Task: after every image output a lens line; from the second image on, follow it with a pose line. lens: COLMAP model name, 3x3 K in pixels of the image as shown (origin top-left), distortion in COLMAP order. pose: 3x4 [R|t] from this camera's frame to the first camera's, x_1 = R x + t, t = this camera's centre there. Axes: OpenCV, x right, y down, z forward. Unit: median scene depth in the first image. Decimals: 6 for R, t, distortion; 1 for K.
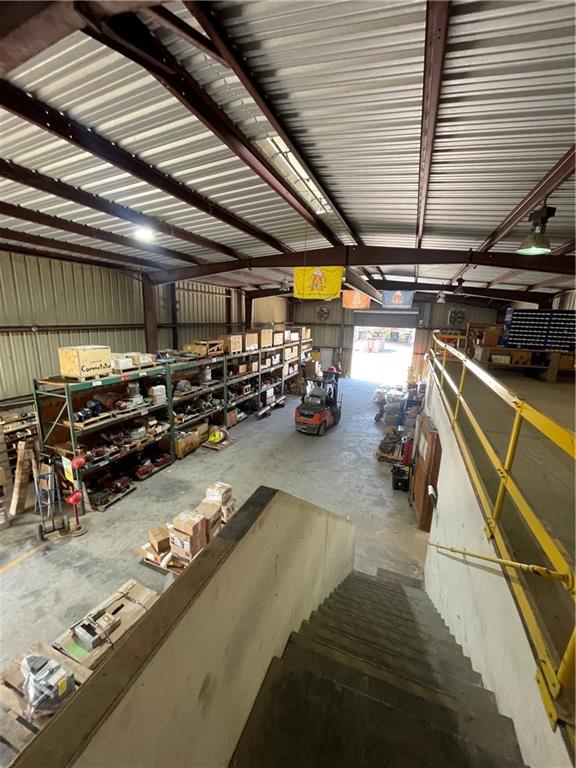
lens RADIAL K [[312.5, 0, 291.7], [0, 312.5, 383.9], [0, 0, 1]] dist [0.001320, -0.000502]
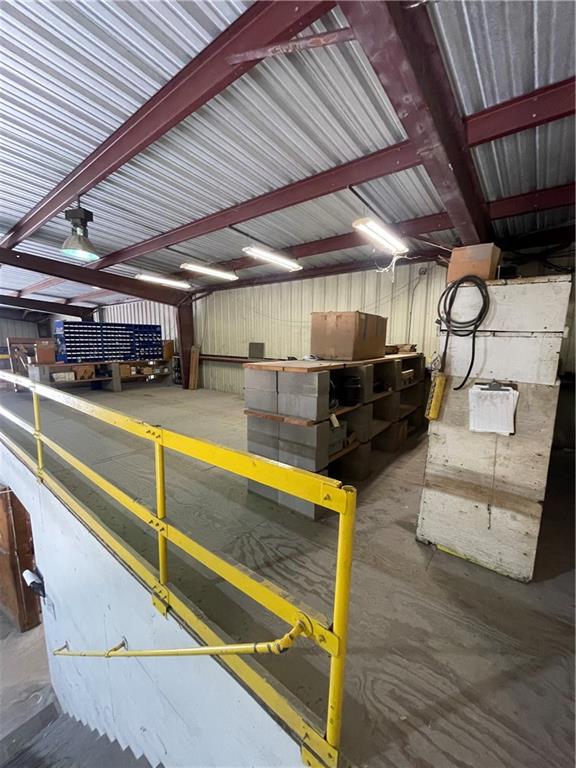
lens RADIAL K [[312.5, 0, 291.7], [0, 312.5, 383.9], [0, 0, 1]] dist [0.001320, -0.000502]
pose [[0.308557, -0.166399, 0.936538, 0.047465], [0.208503, 0.972467, 0.104088, -0.026084], [-0.928073, 0.163154, 0.334756, 0.160595]]
